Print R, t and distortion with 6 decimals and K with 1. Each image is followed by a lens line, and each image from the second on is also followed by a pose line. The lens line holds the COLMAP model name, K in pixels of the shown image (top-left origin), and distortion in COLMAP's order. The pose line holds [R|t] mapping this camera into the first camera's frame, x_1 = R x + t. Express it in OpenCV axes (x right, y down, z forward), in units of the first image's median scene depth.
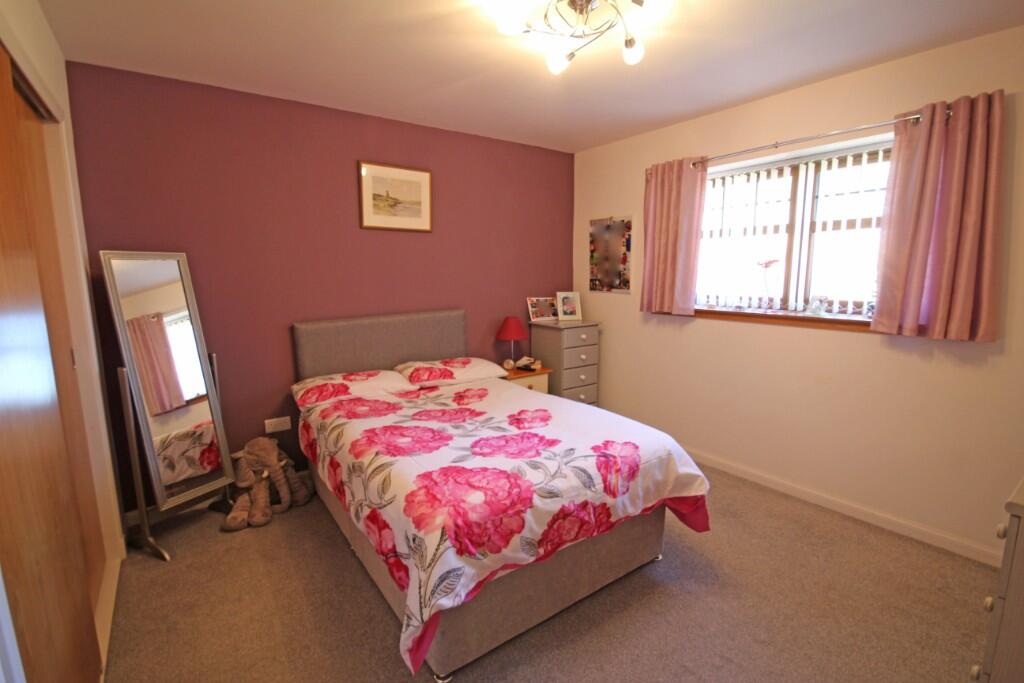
lens RADIAL K [[471.1, 0, 517.2], [0, 471.1, 343.5], [0, 0, 1]] dist [-0.002180, -0.001554]
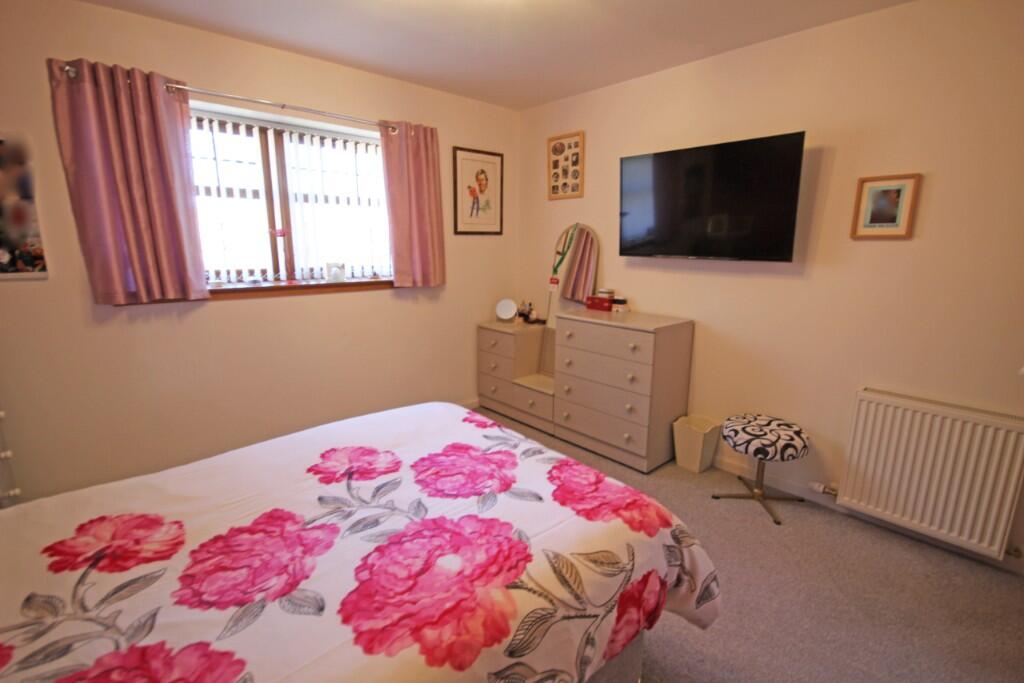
lens RADIAL K [[471.1, 0, 517.4], [0, 471.1, 347.5], [0, 0, 1]] dist [-0.002180, -0.001554]
pose [[-0.109105, -0.214697, 0.970567, -0.562436], [0.144329, 0.962628, 0.229165, -0.108991], [-0.983496, 0.165084, -0.074040, 0.736719]]
